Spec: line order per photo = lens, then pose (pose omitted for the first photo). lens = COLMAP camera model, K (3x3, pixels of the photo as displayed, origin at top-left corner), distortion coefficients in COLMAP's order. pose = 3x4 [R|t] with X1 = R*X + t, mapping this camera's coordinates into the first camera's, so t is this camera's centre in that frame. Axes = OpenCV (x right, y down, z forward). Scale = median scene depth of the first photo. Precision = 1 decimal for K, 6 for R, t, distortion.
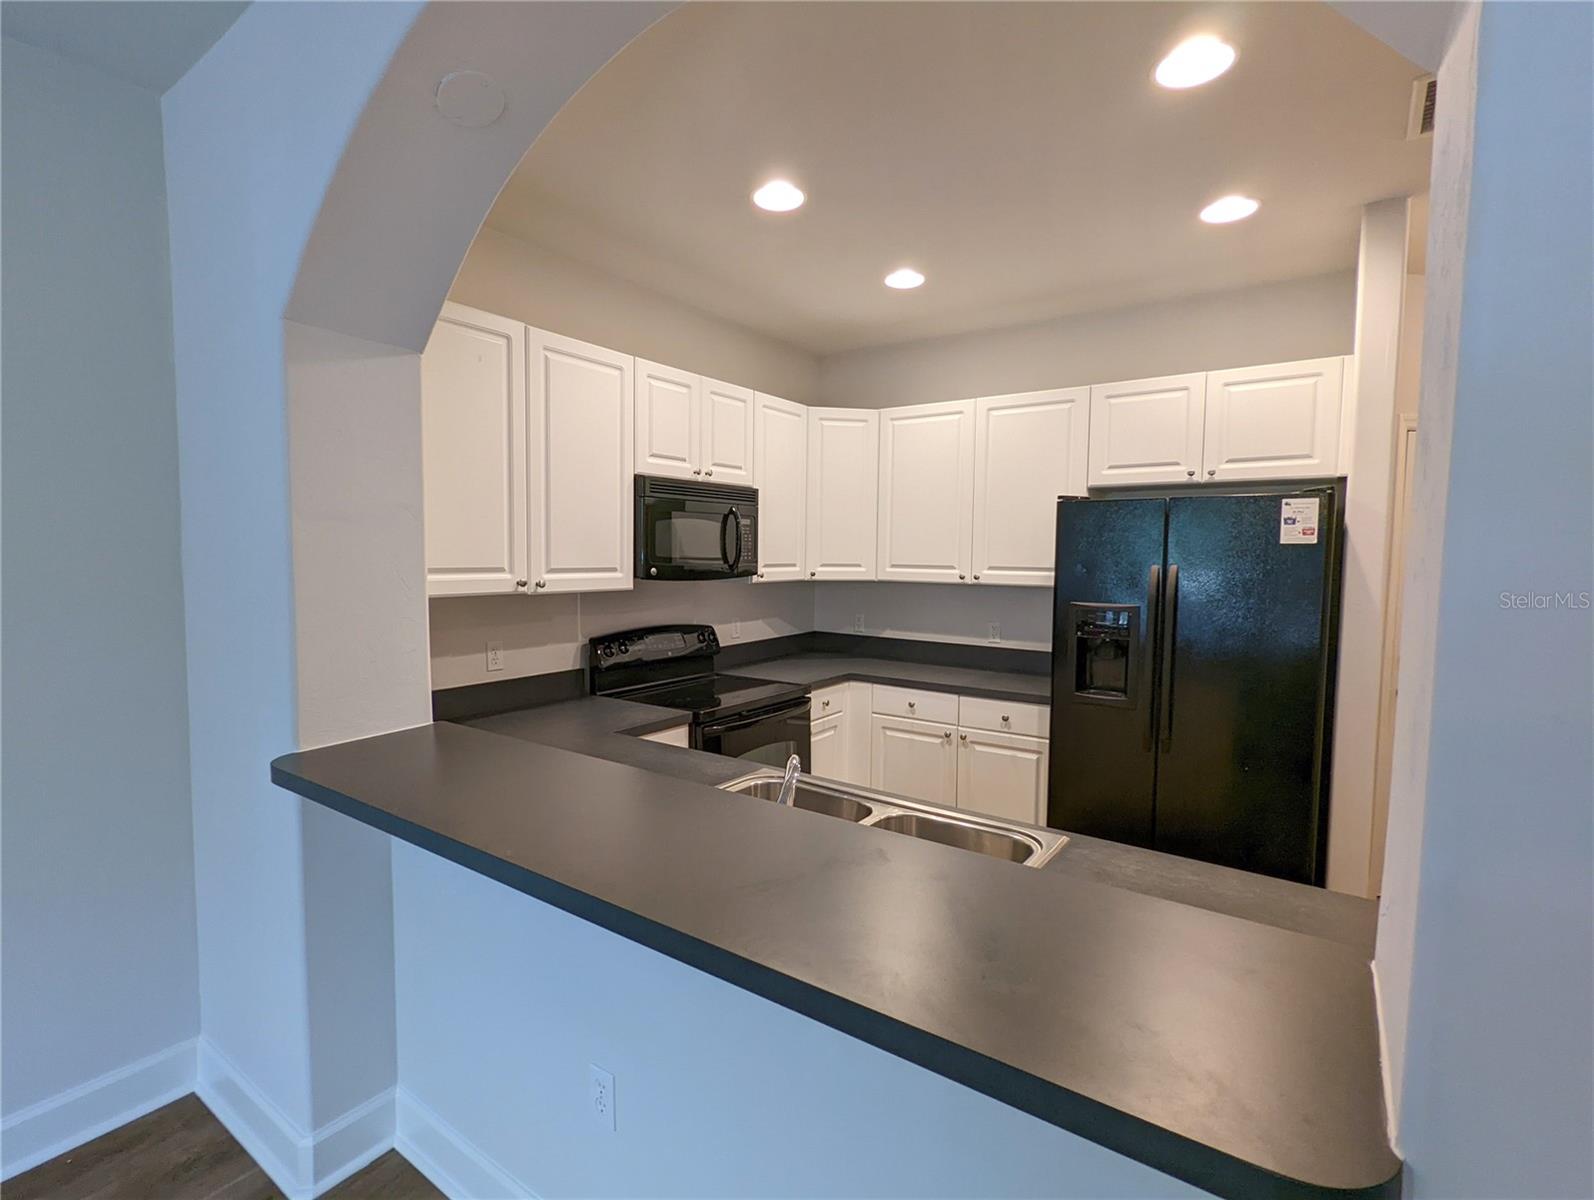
lens RADIAL K [[762.2, 0, 797.0], [0, 762.2, 600.0], [0, 0, 1]] dist [0.027762, 0.000210]
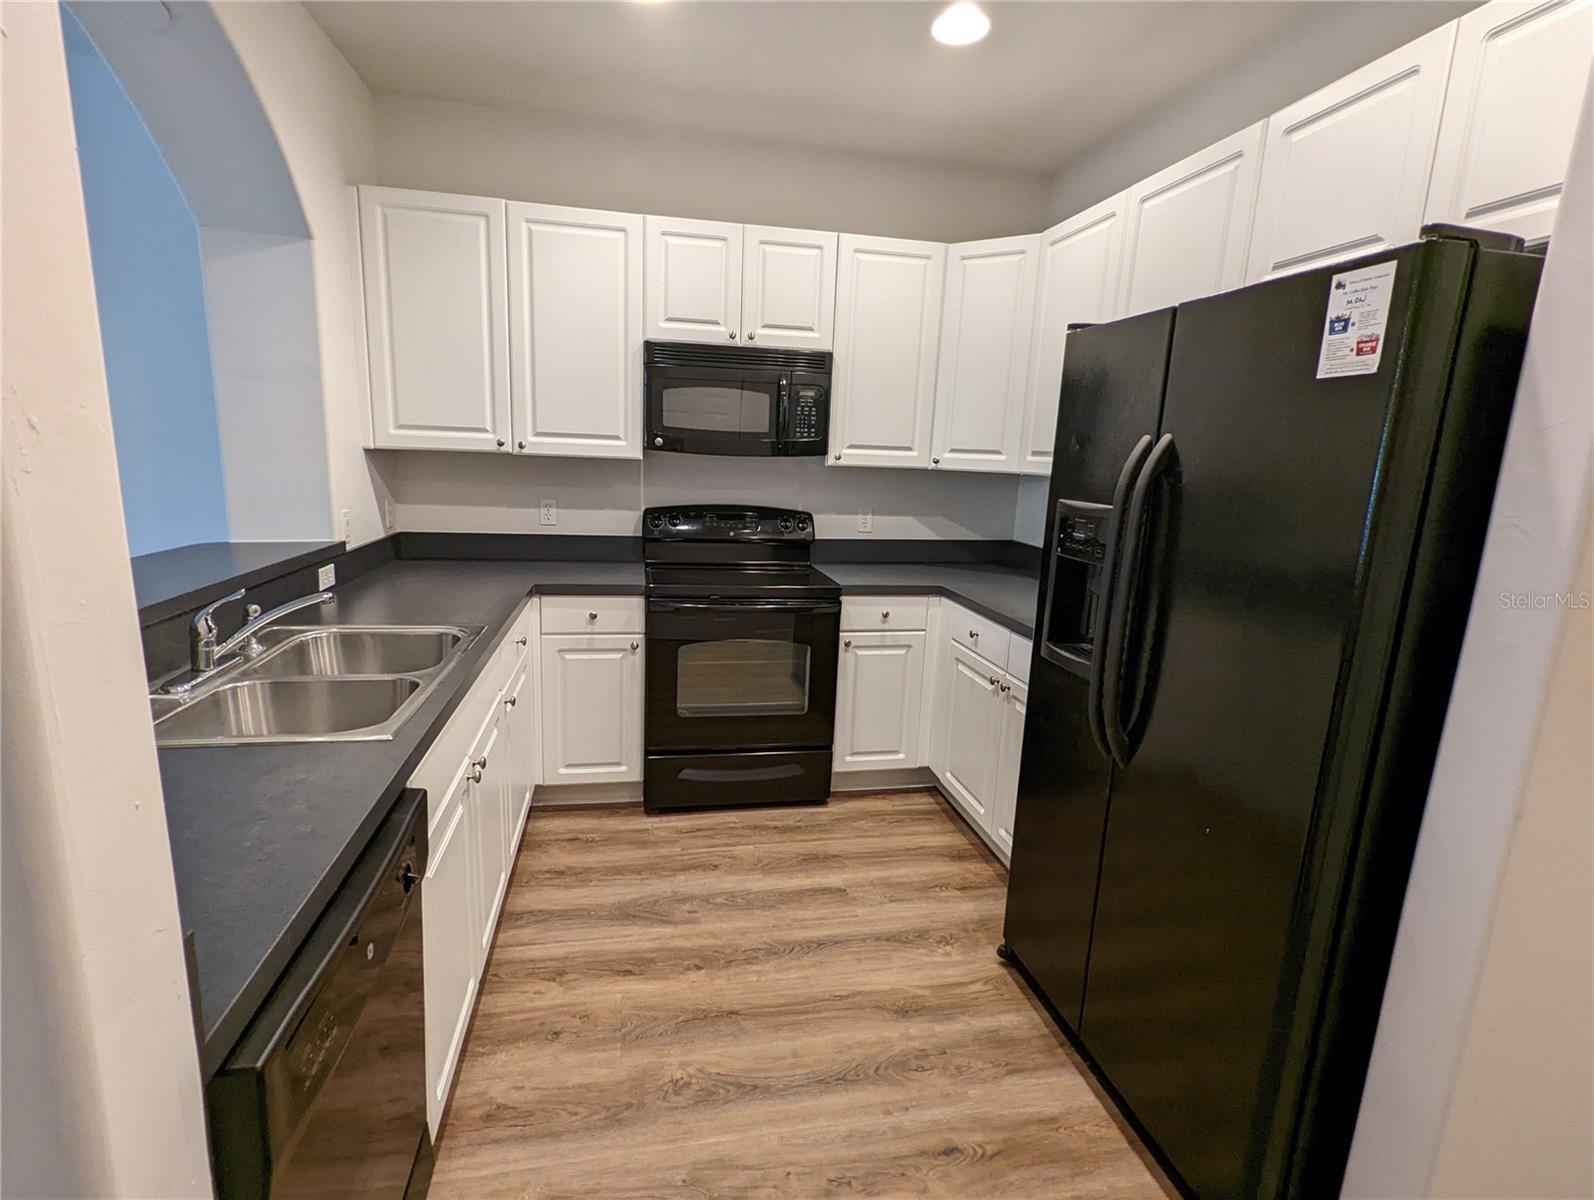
lens RADIAL K [[762.4, 0, 783.6], [0, 762.4, 603.3], [0, 0, 1]] dist [0.000494, 0.000520]
pose [[0.717531, 0.155354, -0.678981, 0.632063], [-0.077544, 0.986566, 0.143784, 0.014676], [0.692197, -0.050519, 0.719938, 0.393021]]
